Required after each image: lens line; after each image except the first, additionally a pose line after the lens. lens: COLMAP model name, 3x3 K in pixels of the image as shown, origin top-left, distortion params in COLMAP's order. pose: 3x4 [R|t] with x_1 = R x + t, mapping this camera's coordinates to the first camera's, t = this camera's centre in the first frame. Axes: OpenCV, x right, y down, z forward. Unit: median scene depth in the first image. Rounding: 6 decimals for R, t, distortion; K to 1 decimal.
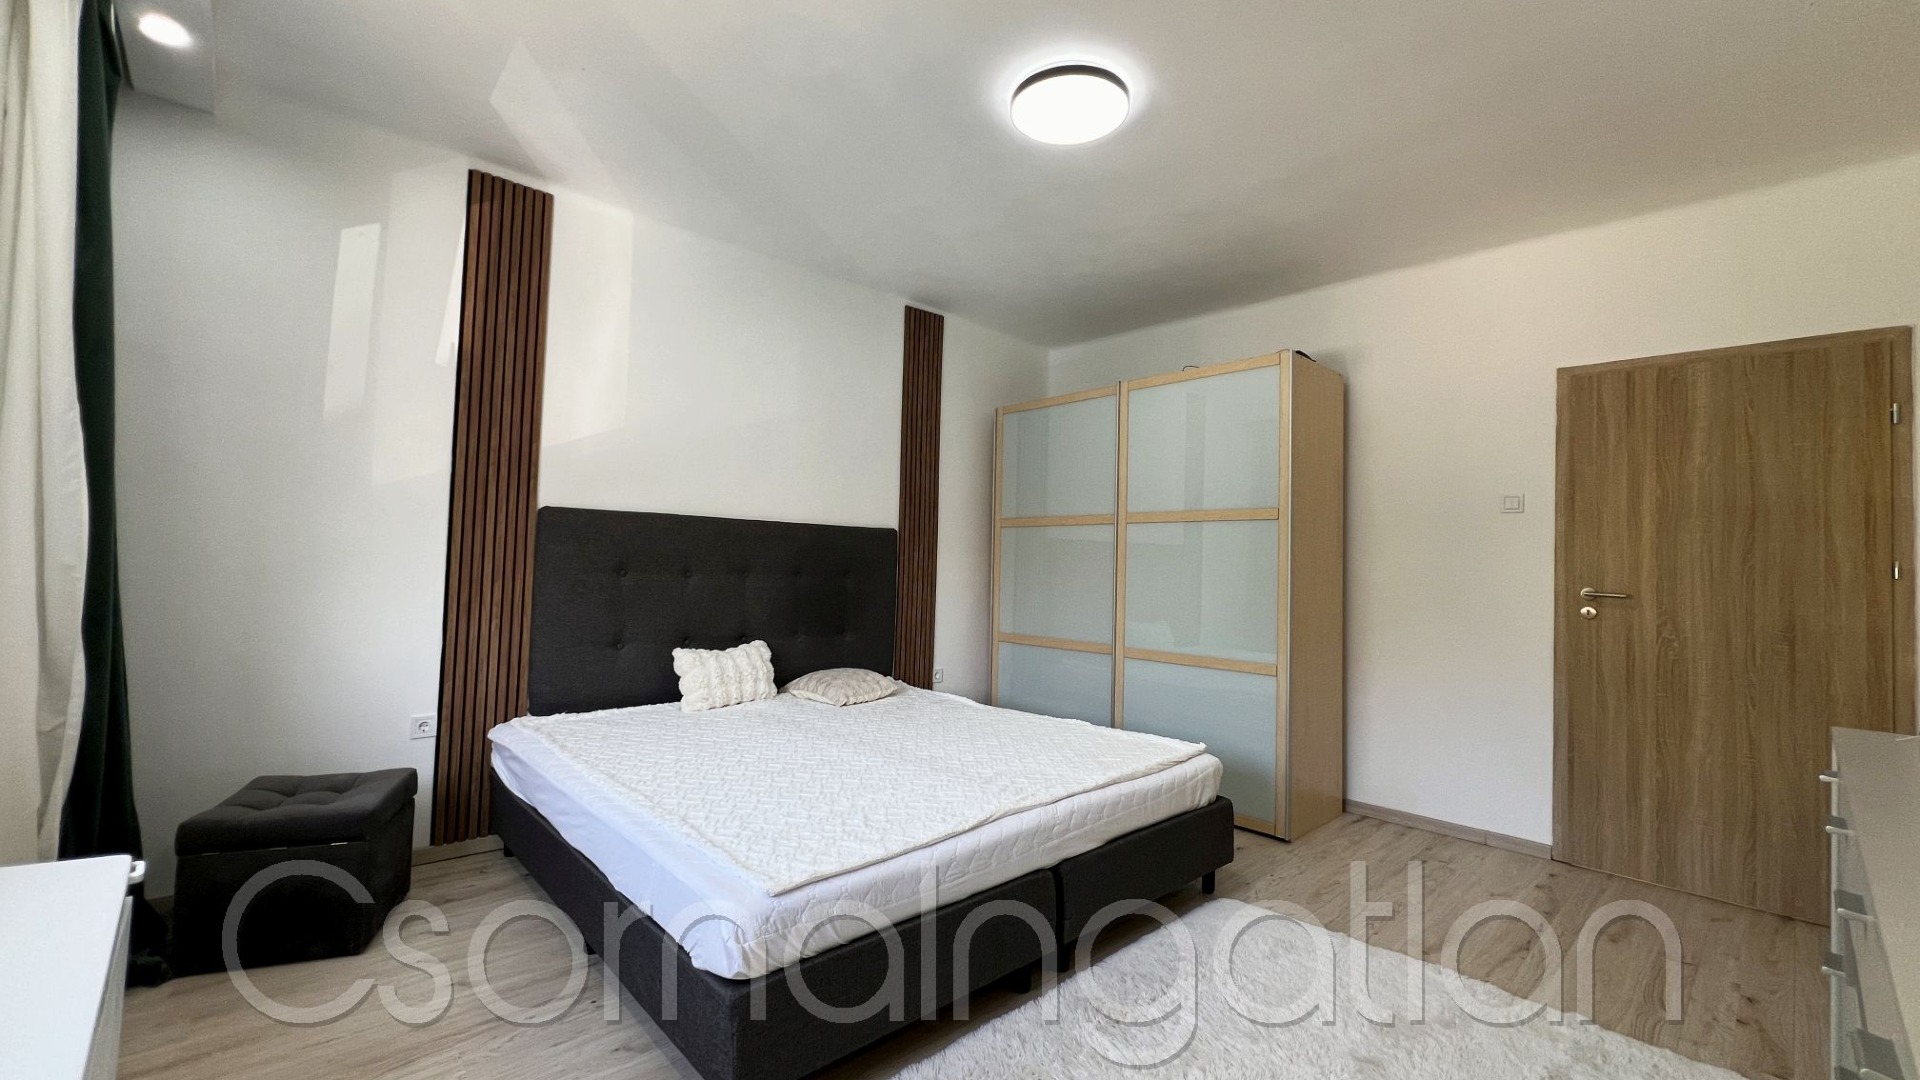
lens RADIAL K [[767.0, 0, 955.1], [0, 767.0, 529.0], [0, 0, 1]] dist [-0.001120, -0.000086]
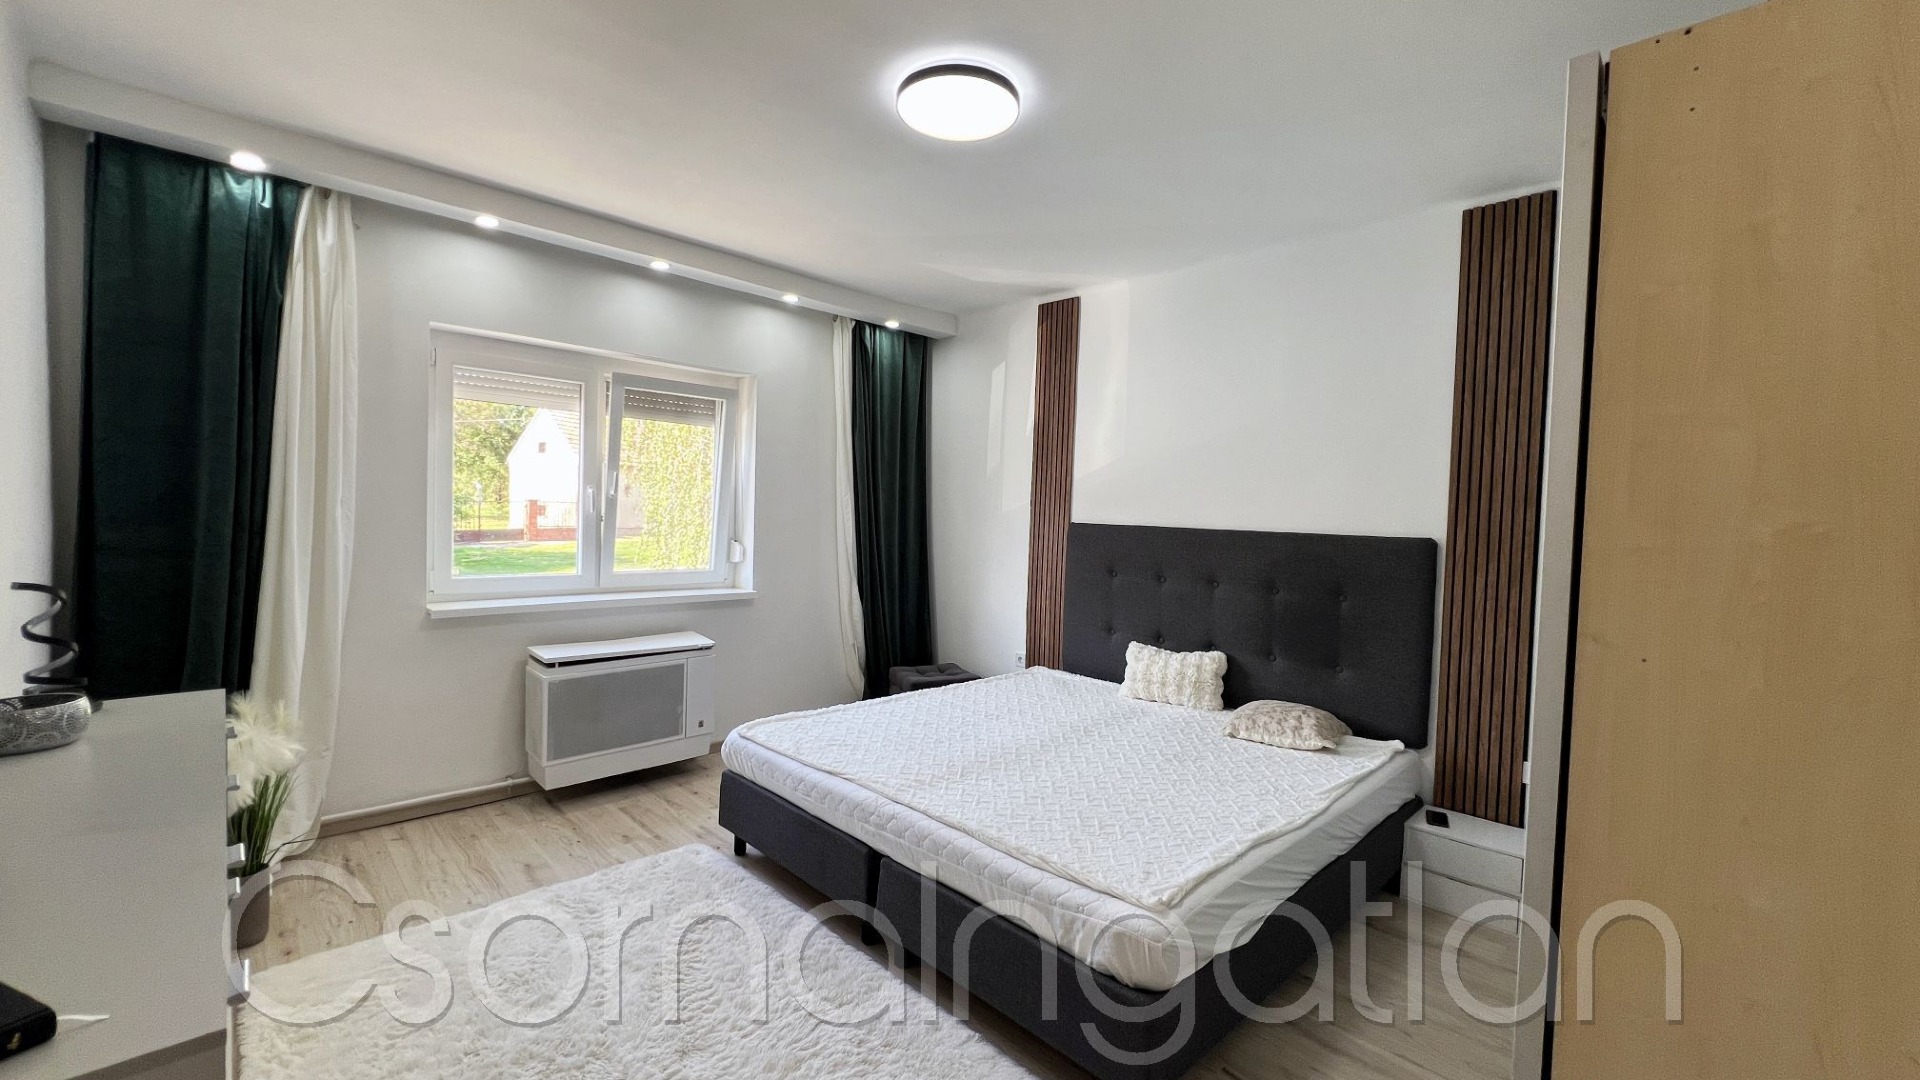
lens RADIAL K [[767.0, 0, 963.2], [0, 767.0, 550.8], [0, 0, 1]] dist [-0.001120, -0.000086]
pose [[0.023812, 0.026920, -0.999354, 0.819774], [0.010902, 0.999571, 0.027186, -0.018630], [0.999657, -0.011542, 0.023509, 0.729782]]
